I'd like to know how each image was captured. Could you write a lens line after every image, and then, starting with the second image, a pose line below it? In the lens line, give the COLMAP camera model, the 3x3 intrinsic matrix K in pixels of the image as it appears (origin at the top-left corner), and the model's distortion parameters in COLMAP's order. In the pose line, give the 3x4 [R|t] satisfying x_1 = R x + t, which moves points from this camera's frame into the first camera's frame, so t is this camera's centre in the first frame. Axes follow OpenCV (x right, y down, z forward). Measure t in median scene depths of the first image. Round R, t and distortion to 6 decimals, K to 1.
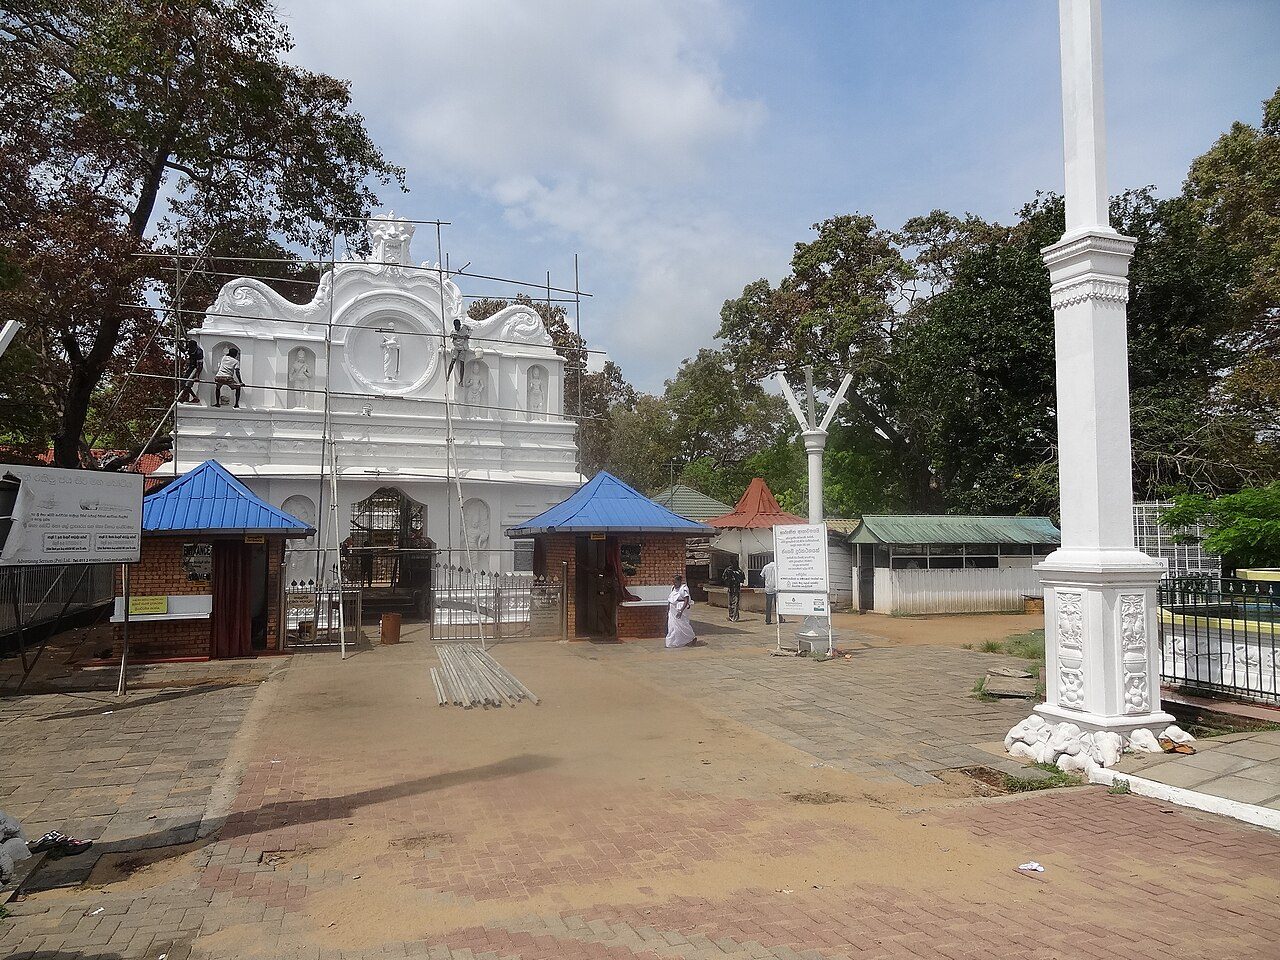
lens RADIAL K [[889.9, 0, 640.0], [0, 889.9, 480.0], [0, 0, 1]] dist [-0.004336, 0.006107]
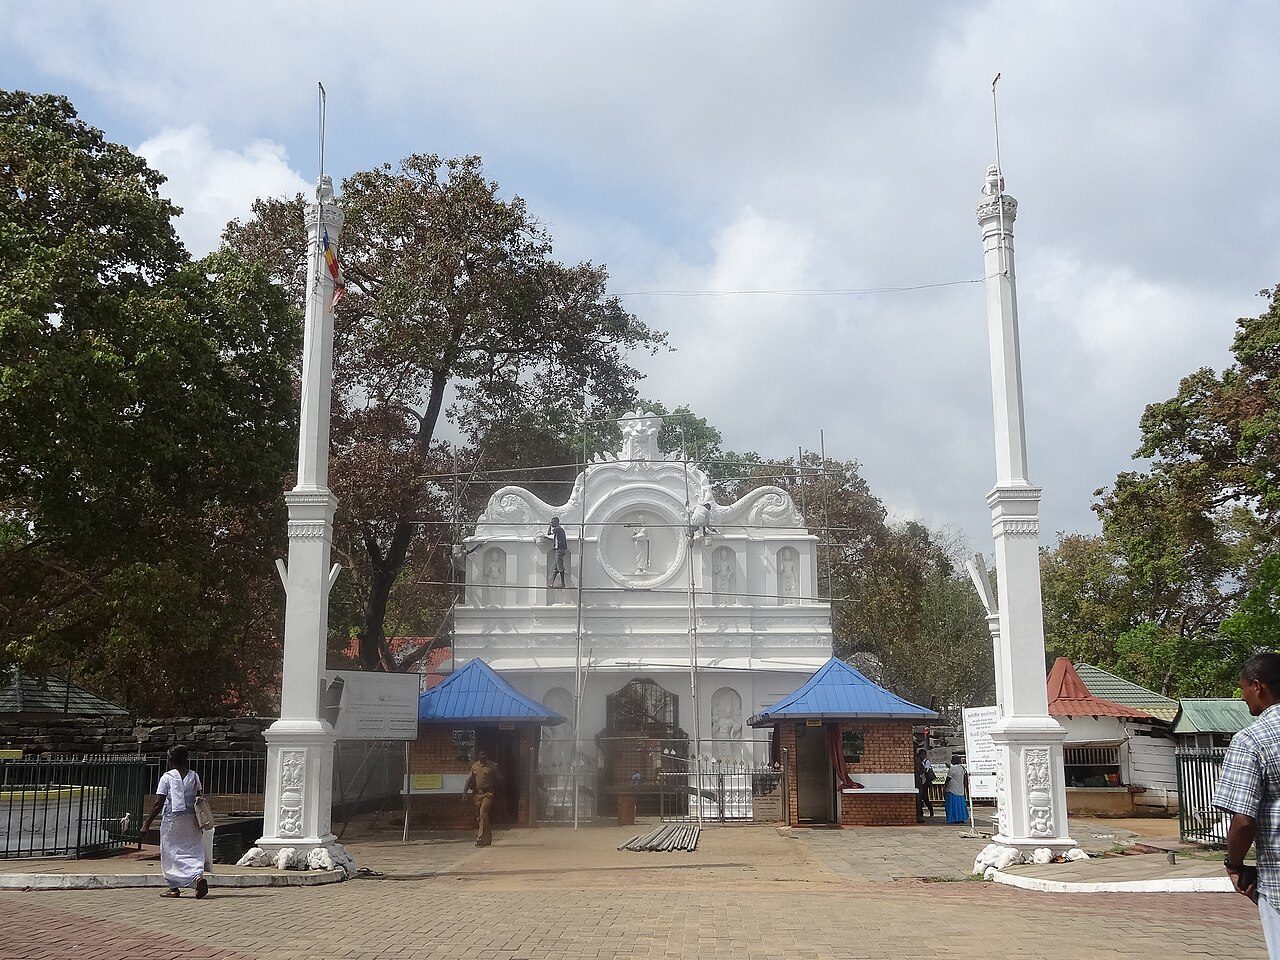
lens RADIAL K [[1373.9, 0, 640.0], [0, 1373.9, 480.0], [0, 0, 1]] dist [-0.004131, -0.000834]
pose [[0.929801, -0.072742, -0.360804, 0.294404], [0.025750, 0.990730, -0.133383, -0.006458], [0.367162, 0.114729, 0.923054, -0.467273]]
